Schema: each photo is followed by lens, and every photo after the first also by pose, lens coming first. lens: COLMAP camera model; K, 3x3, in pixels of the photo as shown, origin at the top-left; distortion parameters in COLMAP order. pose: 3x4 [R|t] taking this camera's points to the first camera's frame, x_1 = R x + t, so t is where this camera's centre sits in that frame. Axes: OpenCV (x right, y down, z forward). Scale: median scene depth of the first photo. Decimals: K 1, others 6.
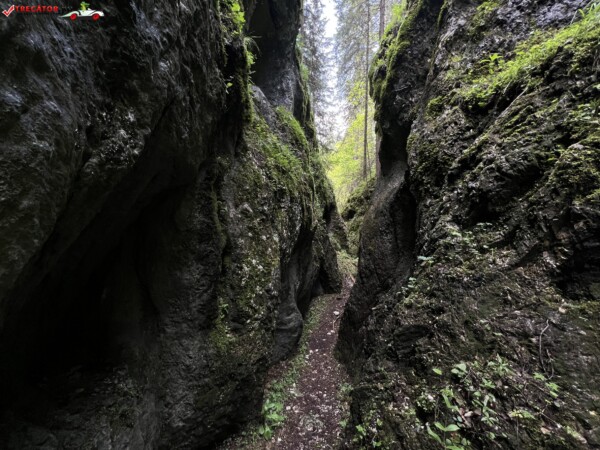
lens RADIAL K [[241.7, 0, 300.6], [0, 241.7, 224.9], [0, 0, 1]] dist [0.000345, 0.000010]
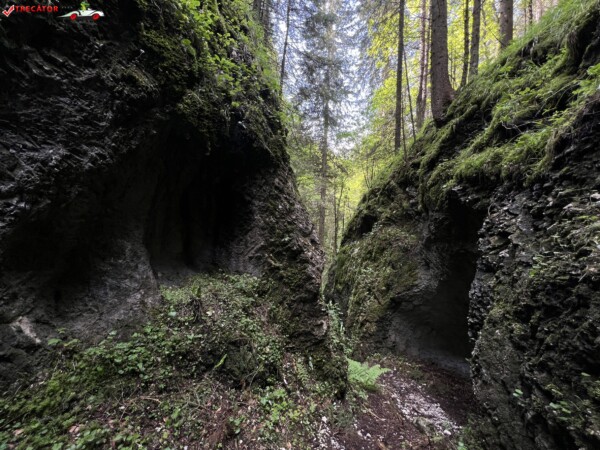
lens RADIAL K [[241.7, 0, 299.1], [0, 241.7, 227.0], [0, 0, 1]] dist [0.000345, 0.000010]
pose [[0.993140, 0.025917, -0.114023, 0.130618], [-0.035213, 0.996150, -0.080279, 0.004090], [0.111503, 0.083744, 0.990229, 0.519775]]
